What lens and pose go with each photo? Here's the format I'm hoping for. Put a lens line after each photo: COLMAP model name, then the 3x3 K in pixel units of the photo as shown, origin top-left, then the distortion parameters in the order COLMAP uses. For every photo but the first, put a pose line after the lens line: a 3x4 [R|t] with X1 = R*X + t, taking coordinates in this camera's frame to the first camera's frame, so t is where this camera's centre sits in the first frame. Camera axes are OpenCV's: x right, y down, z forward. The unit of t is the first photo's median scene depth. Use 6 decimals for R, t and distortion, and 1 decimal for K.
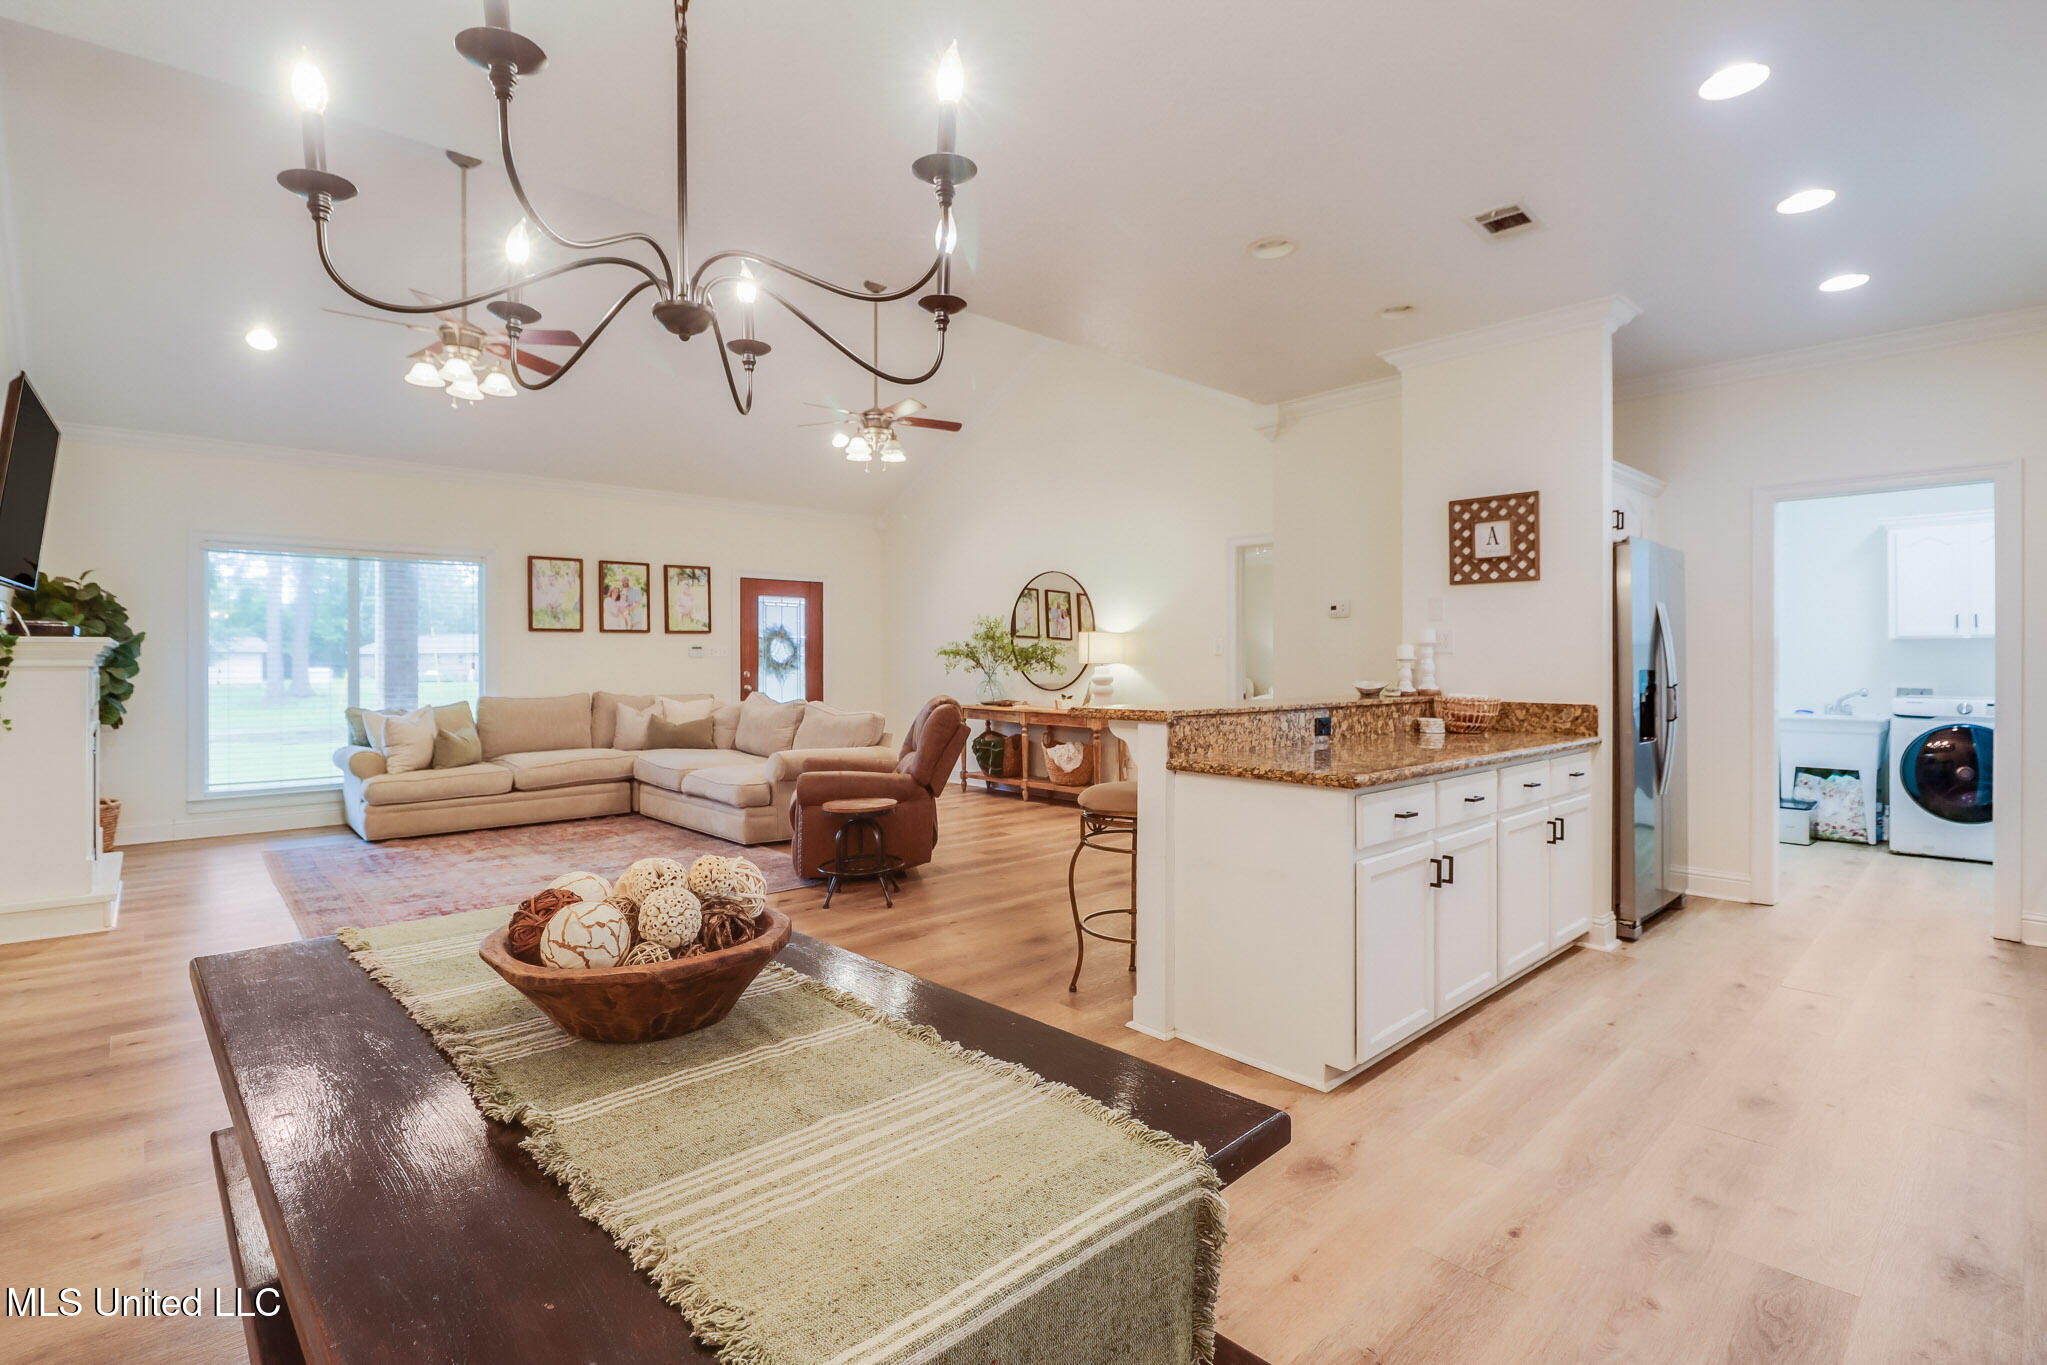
lens RADIAL K [[976.1, 0, 984.8], [0, 976.1, 655.7], [0, 0, 1]] dist [-0.001593, -0.019037]
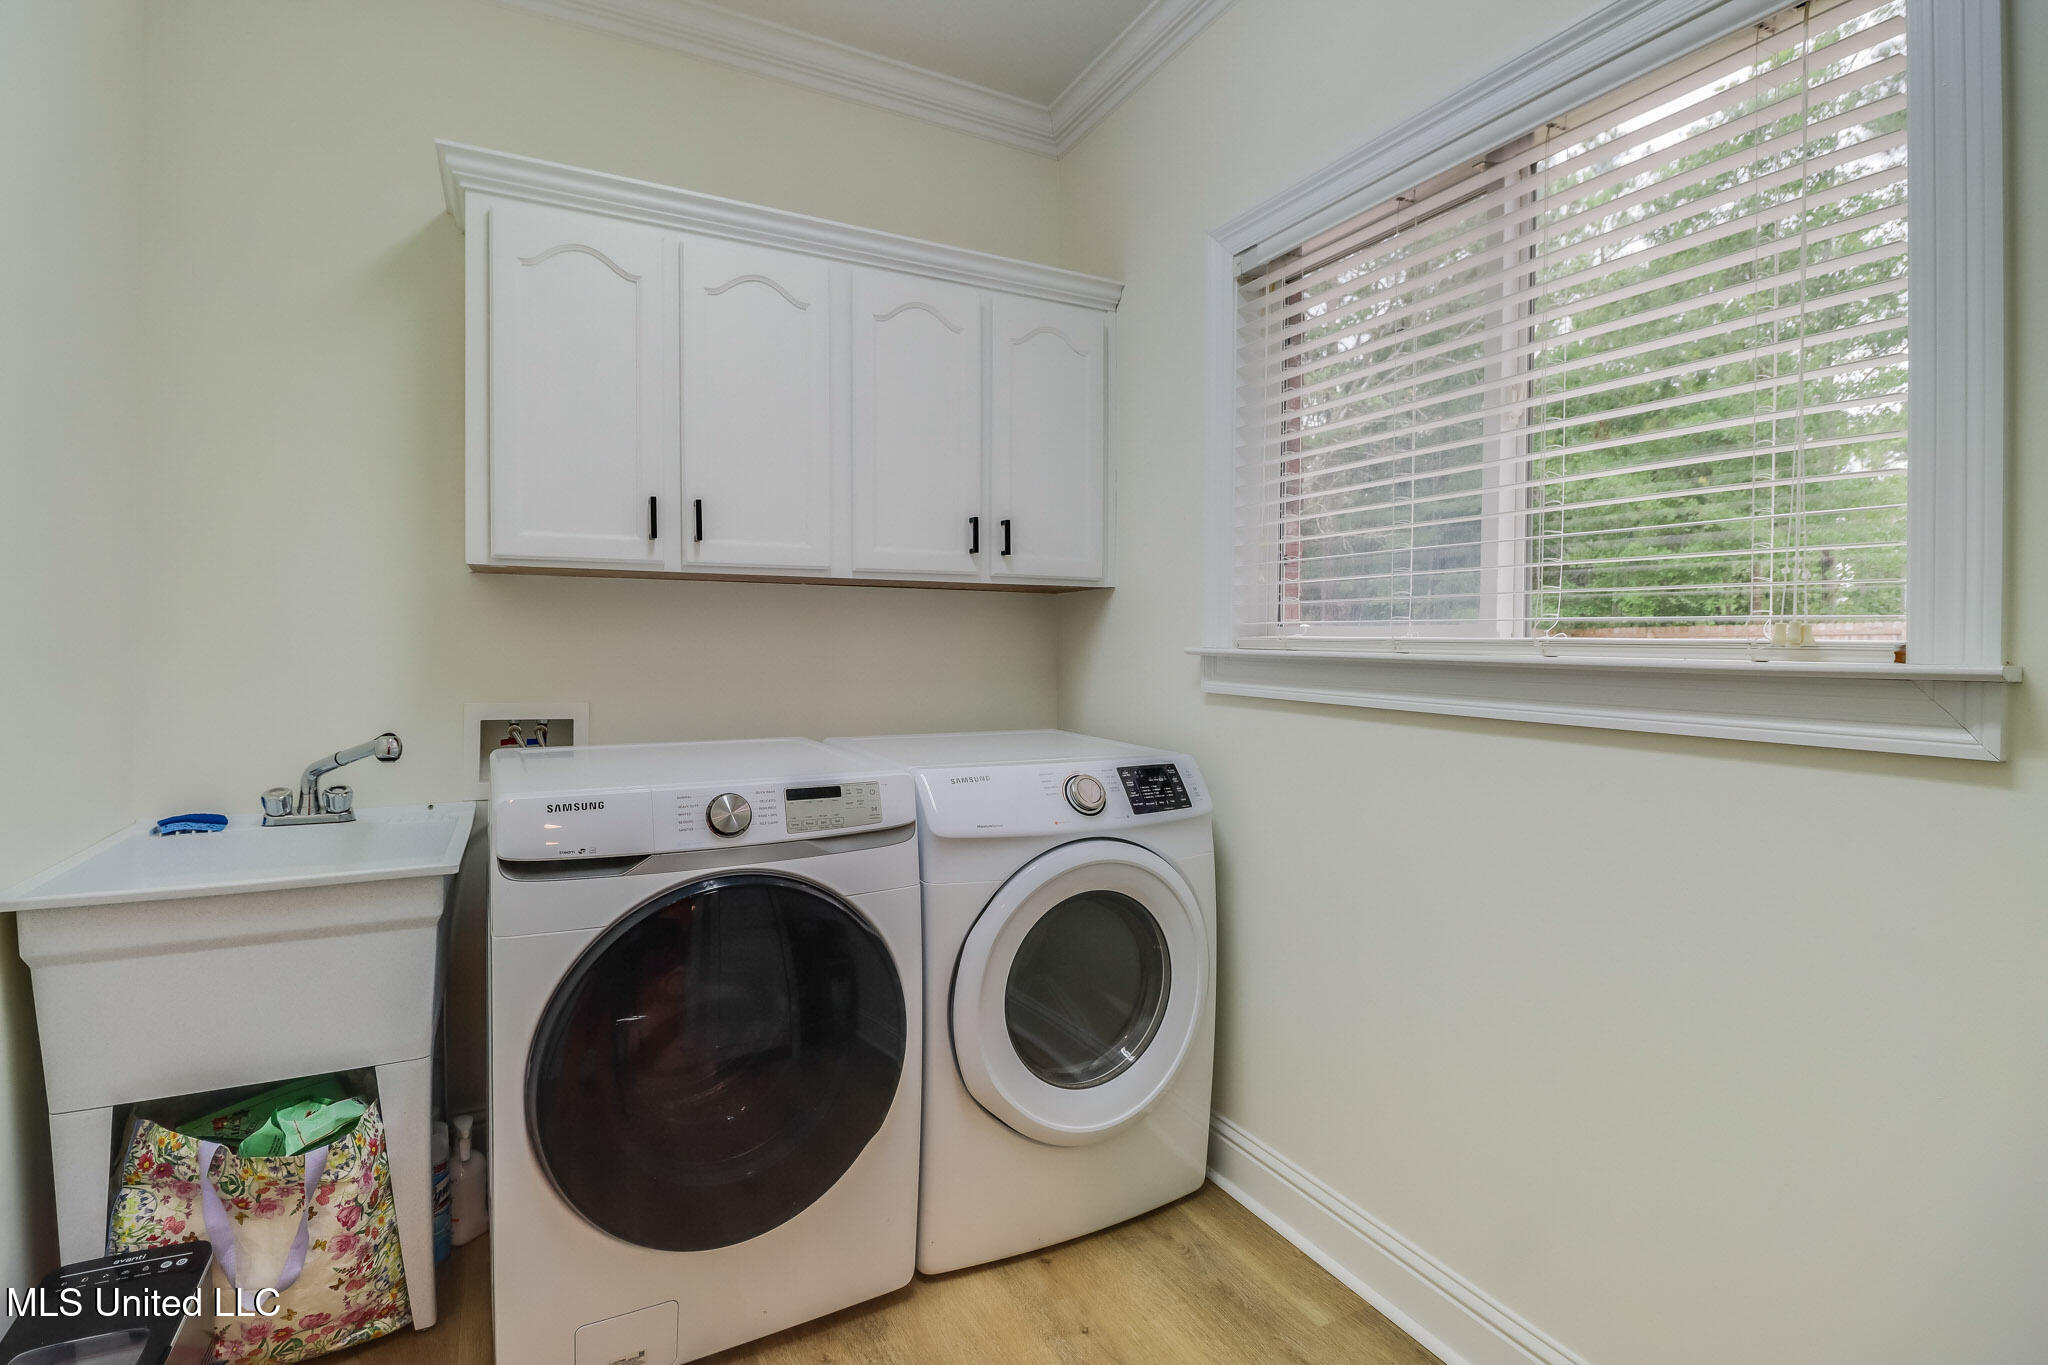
lens RADIAL K [[944.5, 0, 1023.4], [0, 944.5, 634.6], [0, 0, 1]] dist [-0.033469, -0.000422]
pose [[0.238898, -0.001000, 0.971044, 0.710721], [-0.010995, 0.999933, 0.003734, 0.000928], [-0.970982, -0.011568, 0.238871, 0.772473]]
